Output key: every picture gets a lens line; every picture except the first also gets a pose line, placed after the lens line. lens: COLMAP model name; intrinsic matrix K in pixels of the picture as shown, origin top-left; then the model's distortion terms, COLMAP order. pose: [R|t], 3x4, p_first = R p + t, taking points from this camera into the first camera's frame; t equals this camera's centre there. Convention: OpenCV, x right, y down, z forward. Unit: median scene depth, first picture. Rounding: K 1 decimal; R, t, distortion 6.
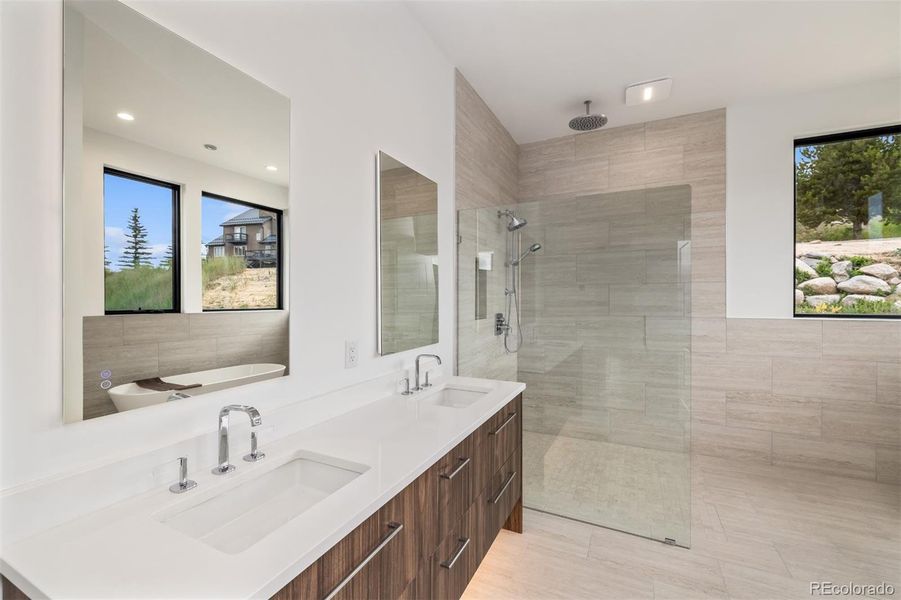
lens RADIAL K [[381.0, 0, 450.5], [0, 381.0, 300.0], [0, 0, 1]] dist [-0.006620, 0.000386]
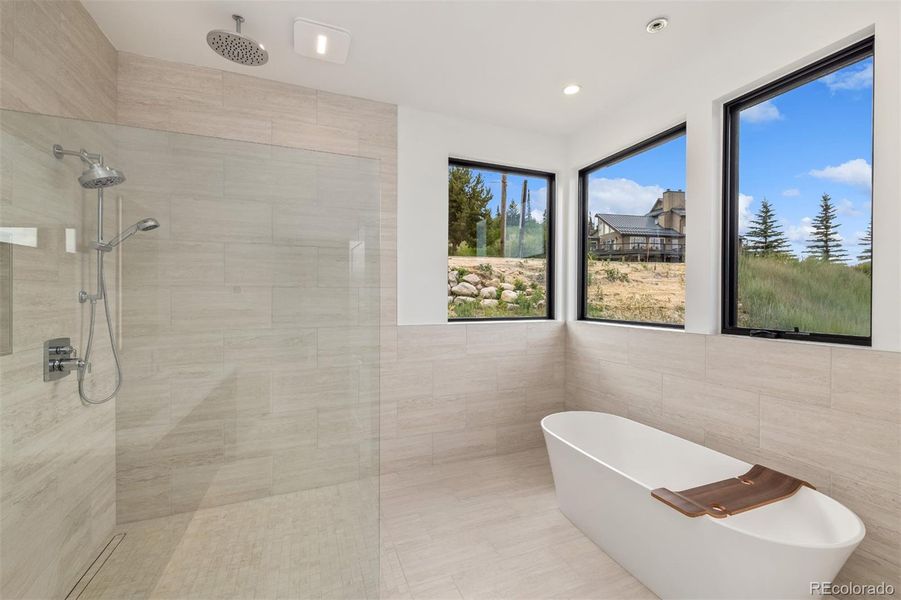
lens RADIAL K [[381.0, 0, 450.5], [0, 381.0, 300.0], [0, 0, 1]] dist [-0.006620, 0.000386]
pose [[0.683651, -0.002922, 0.729803, 0.110039], [-0.001995, 0.999981, 0.005872, -0.021639], [-0.729807, -0.005471, 0.683632, 0.229246]]
